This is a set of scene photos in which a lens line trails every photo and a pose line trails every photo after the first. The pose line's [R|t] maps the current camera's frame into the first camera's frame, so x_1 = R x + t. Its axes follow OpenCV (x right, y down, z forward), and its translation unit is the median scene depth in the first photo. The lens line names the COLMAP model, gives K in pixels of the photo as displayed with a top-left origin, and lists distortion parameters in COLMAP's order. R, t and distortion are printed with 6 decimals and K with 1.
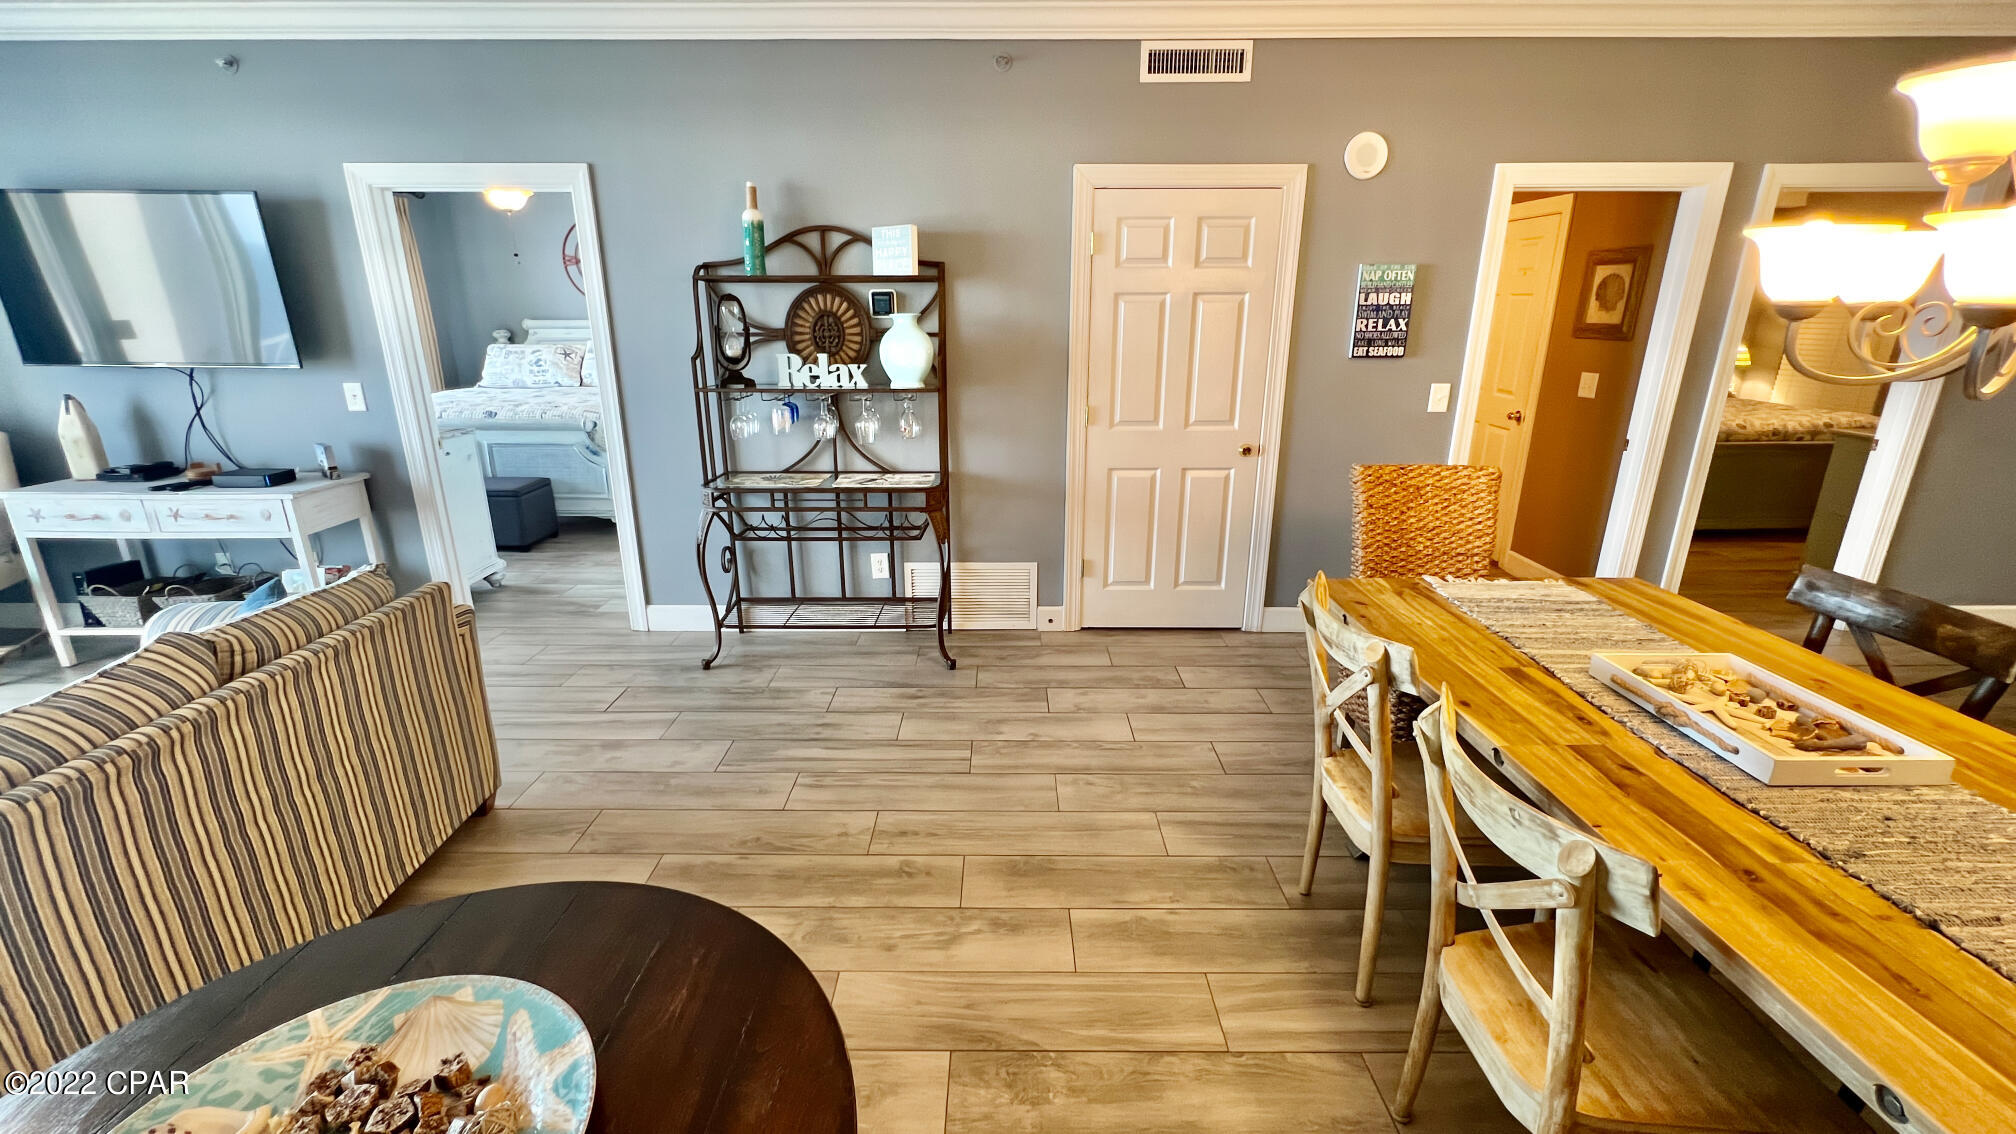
lens RADIAL K [[833.2, 0, 1000.3], [0, 833.2, 565.6], [0, 0, 1]] dist [-0.001006, 0.000523]
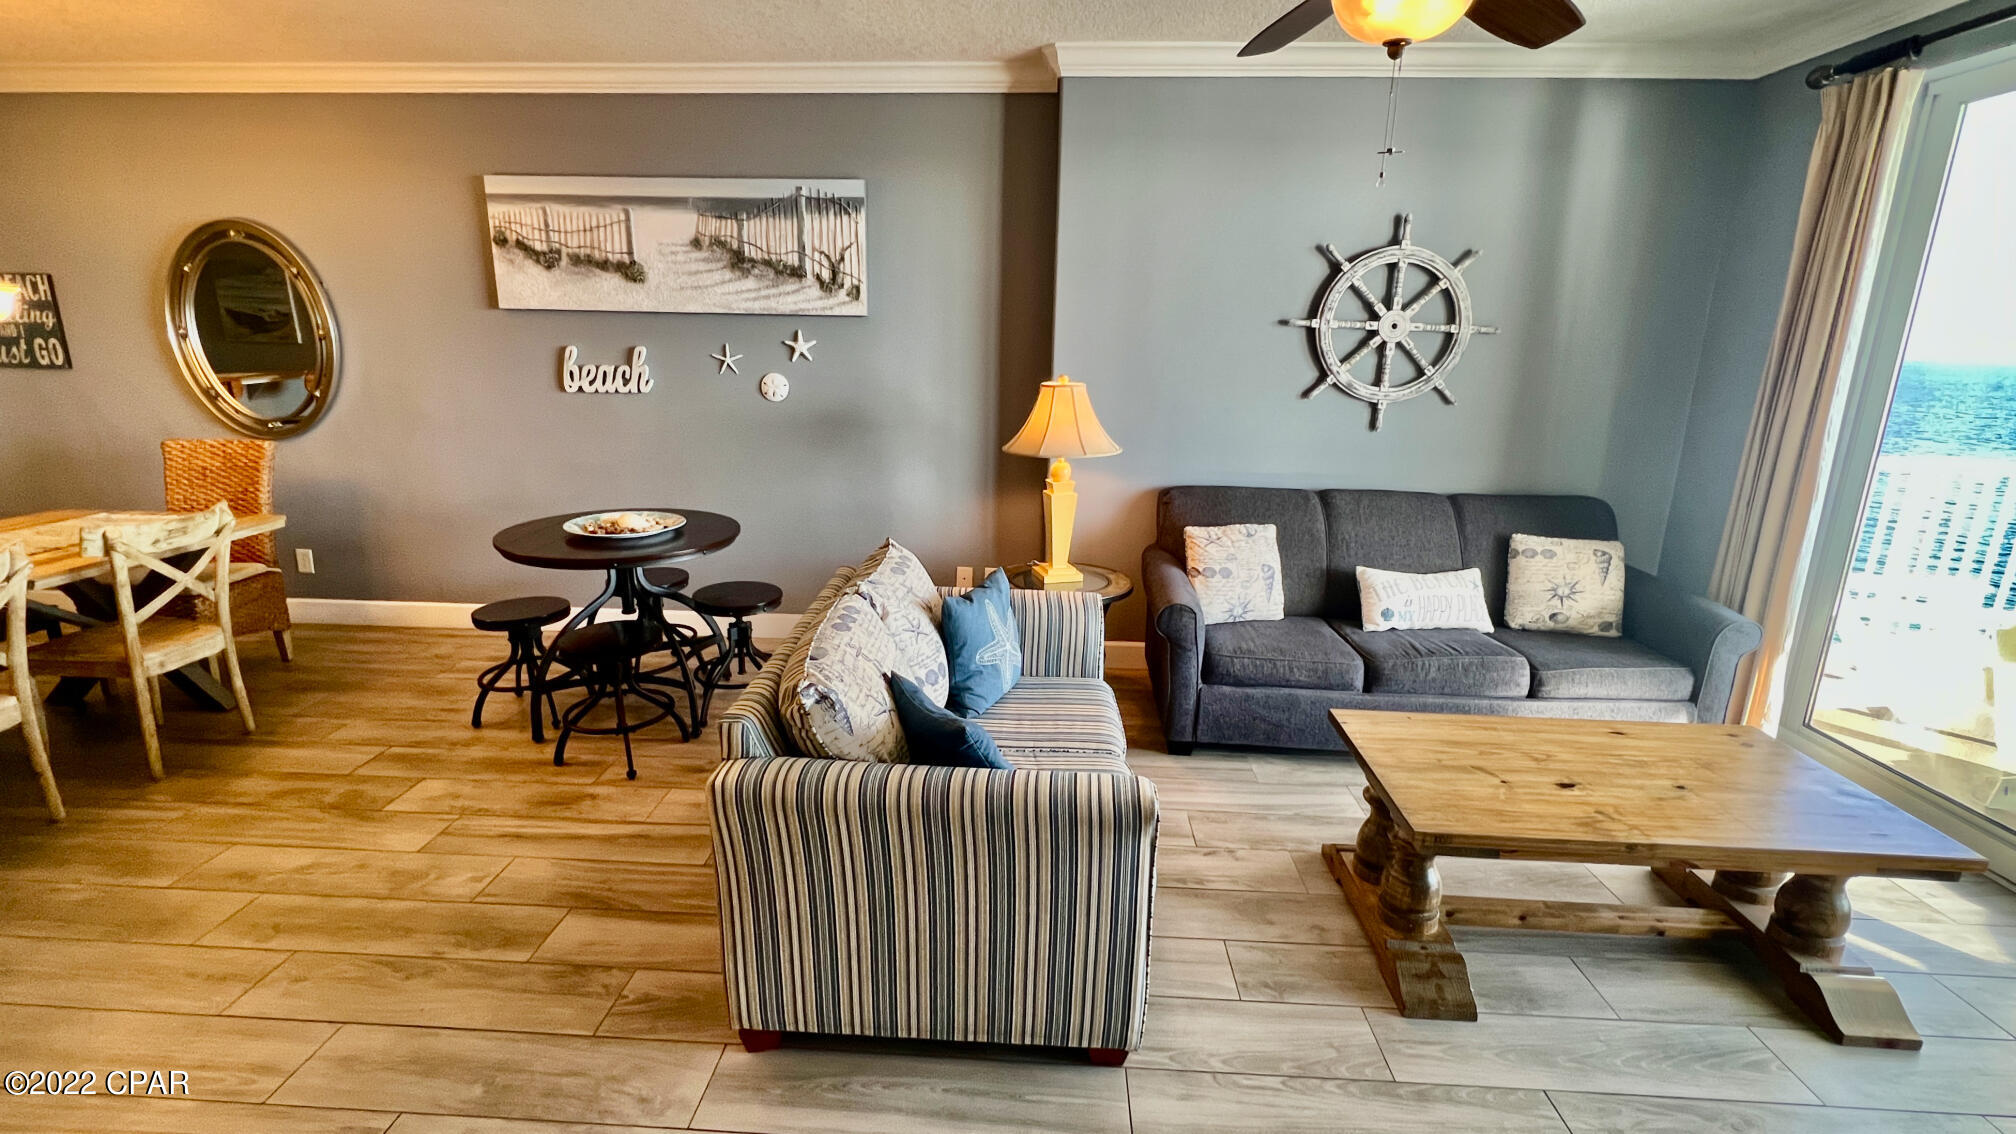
lens RADIAL K [[903.9, 0, 998.6], [0, 903.9, 566.4], [0, 0, 1]] dist [0.000443, 0.000539]
pose [[-0.998439, -0.027105, 0.048843, -0.631077], [0.002462, 0.852182, 0.523240, -0.329396], [-0.055806, 0.522543, -0.850785, 1.062616]]
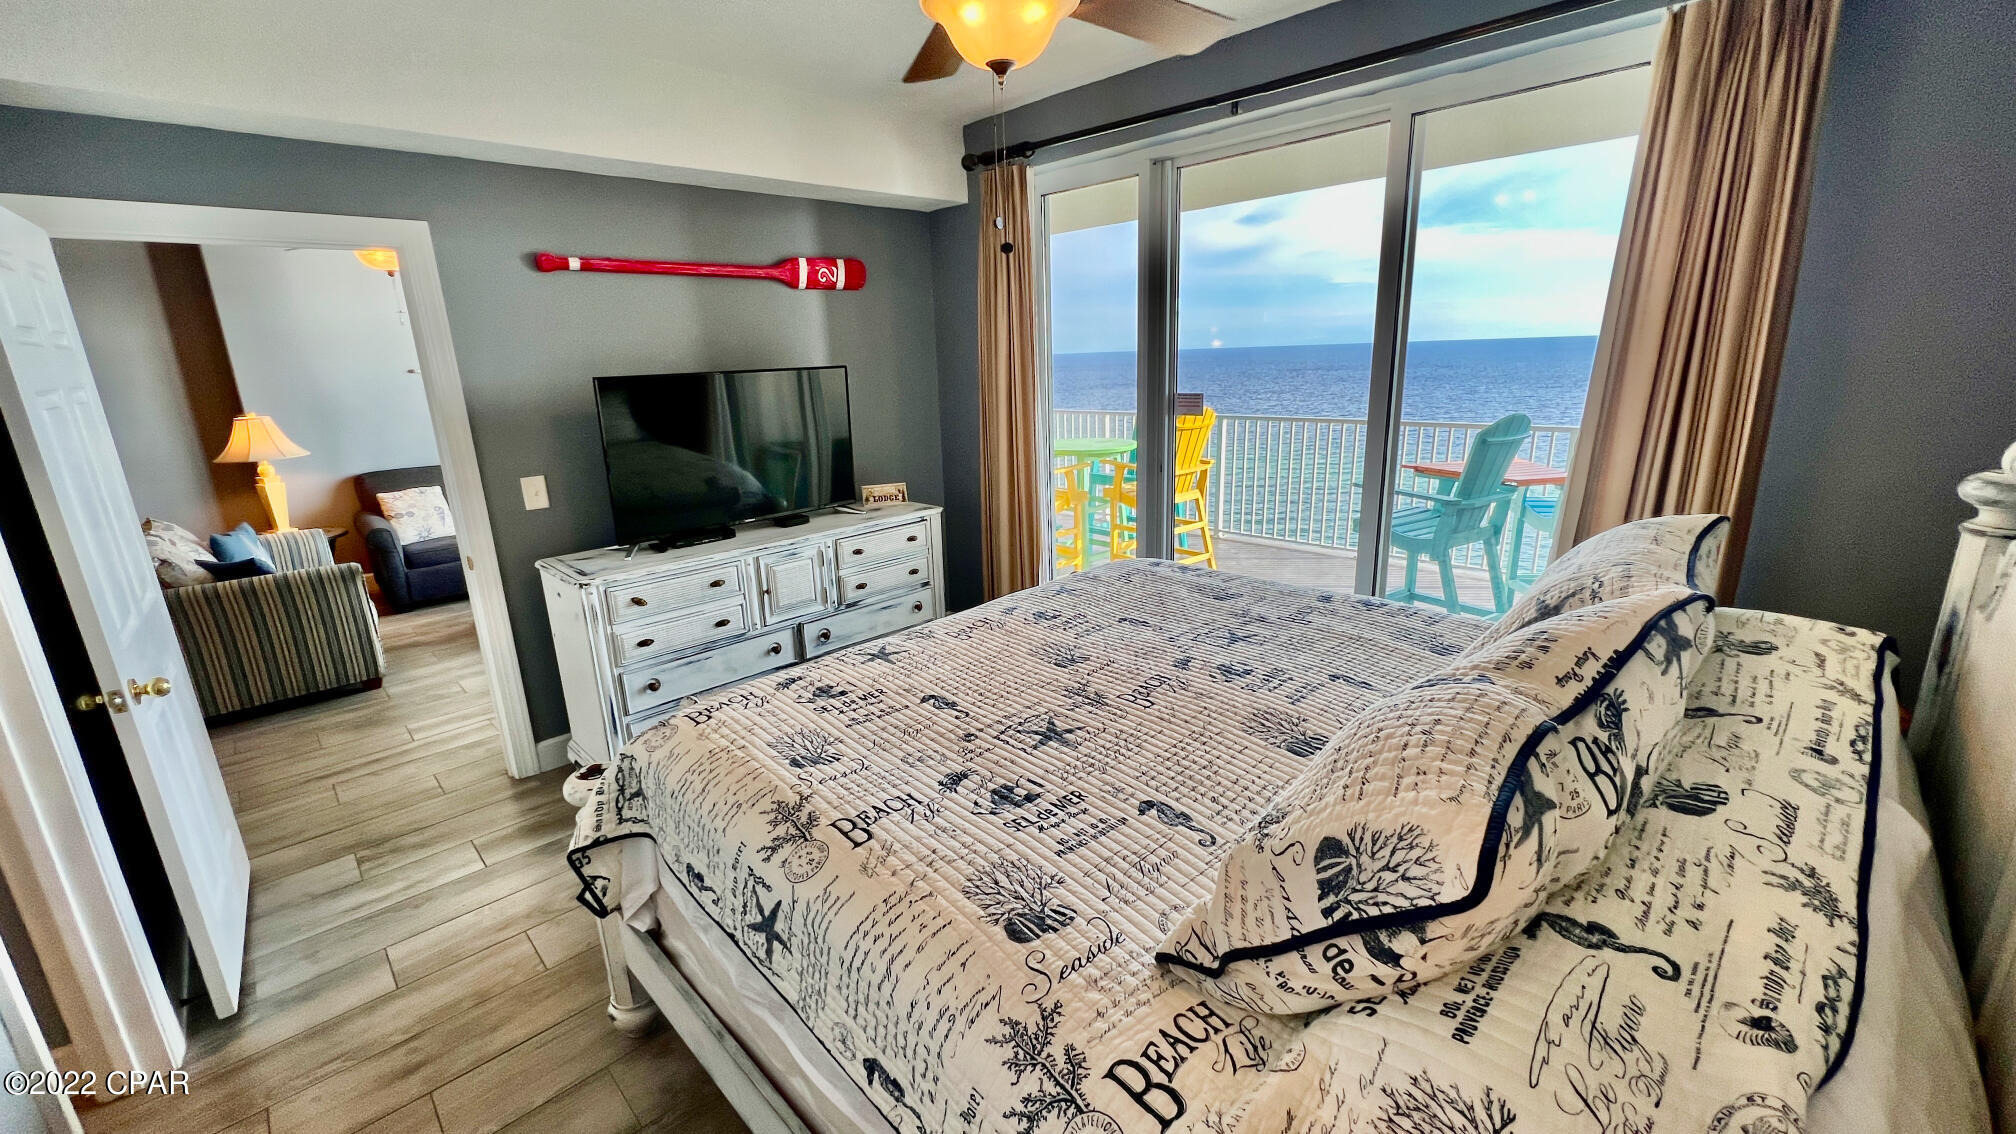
lens RADIAL K [[808.3, 0, 1000.2], [0, 808.3, 566.0], [0, 0, 1]] dist [-0.001335, 0.000171]
pose [[-0.714731, 0.208415, -0.667625, -0.580907], [-0.174590, 0.871182, 0.458869, -0.645000], [0.677258, 0.444528, -0.586274, 1.989386]]
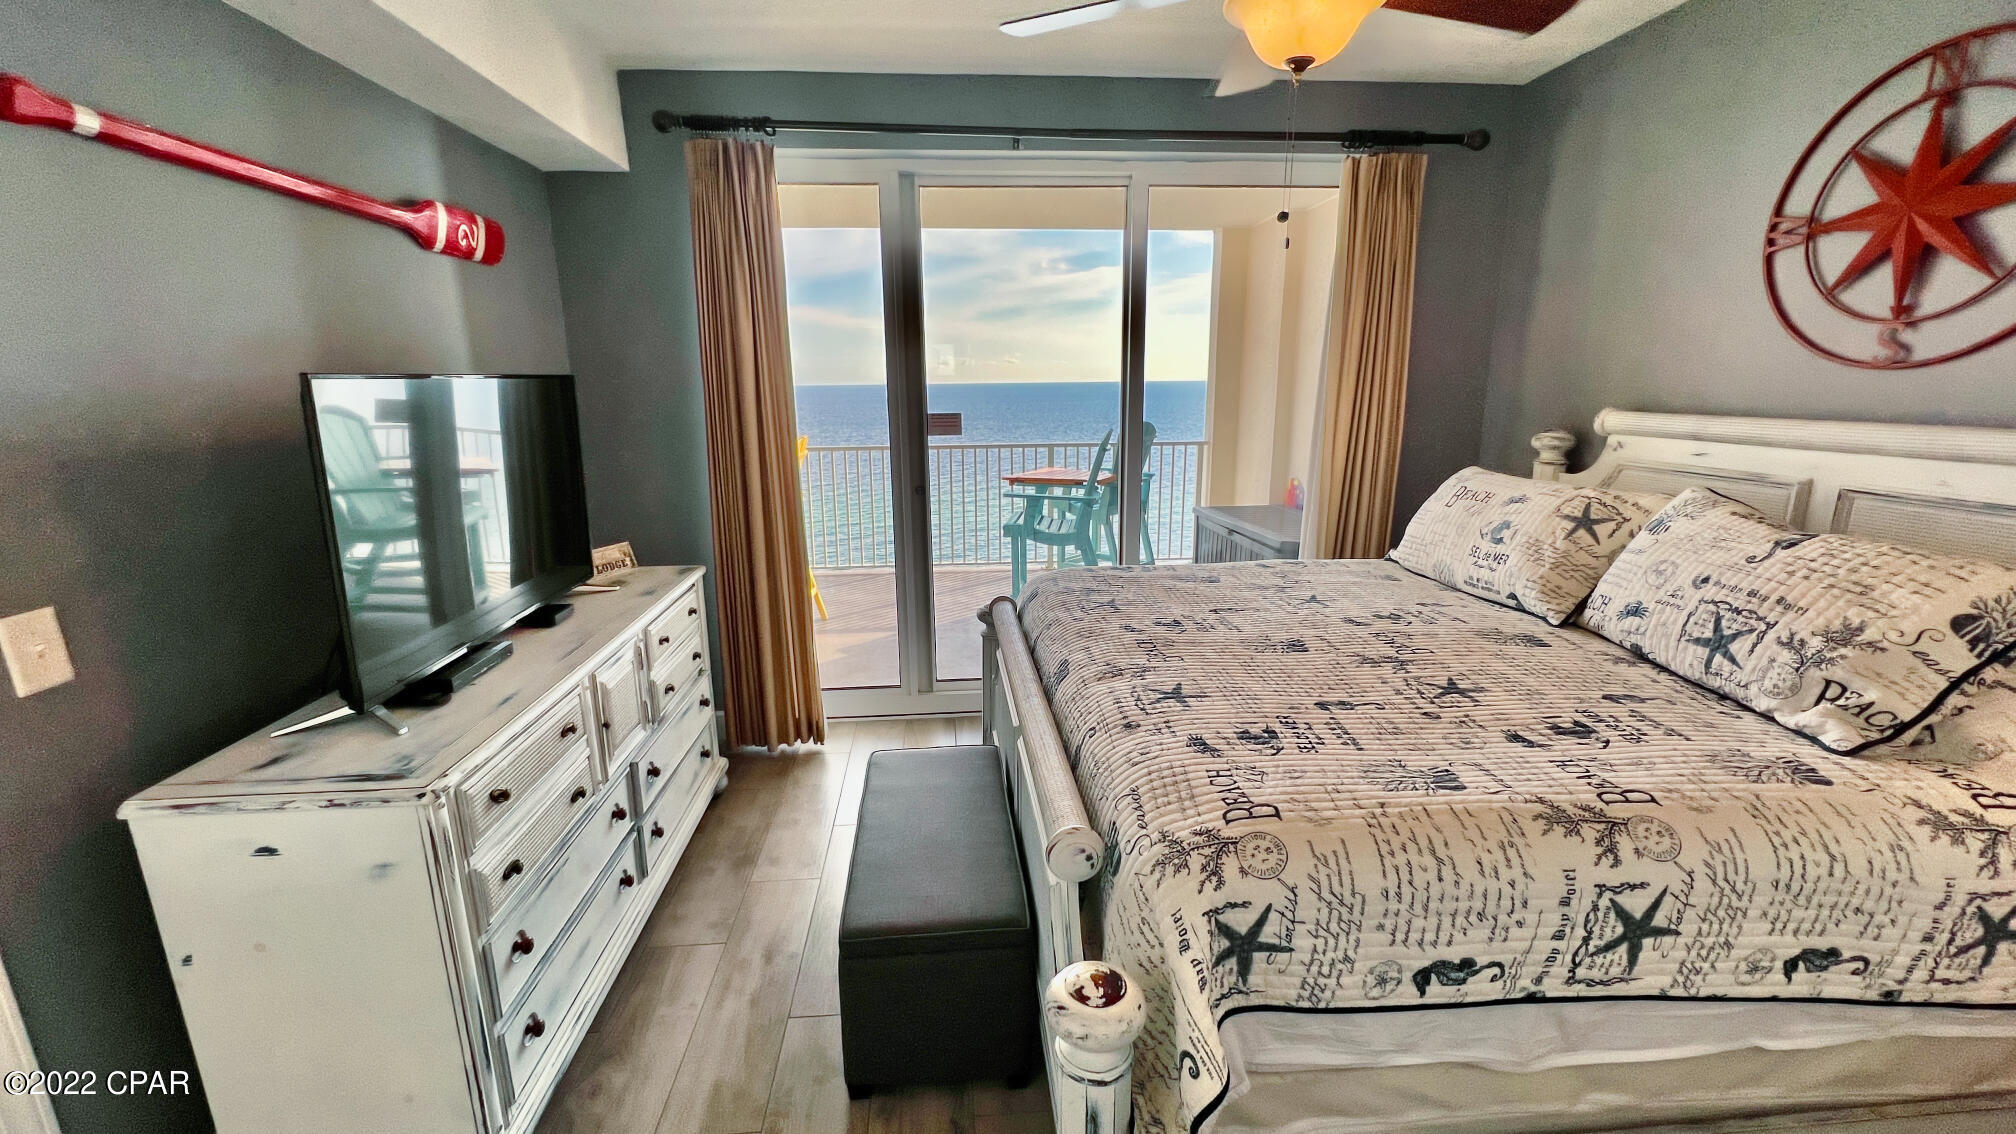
lens RADIAL K [[808.3, 0, 1000.2], [0, 808.3, 566.0], [0, 0, 1]] dist [-0.001335, 0.000171]
pose [[0.083071, 0.228259, -0.970050, -0.446600], [-0.290596, 0.936658, 0.195516, -0.453959], [0.953233, 0.265651, 0.144140, 1.445100]]
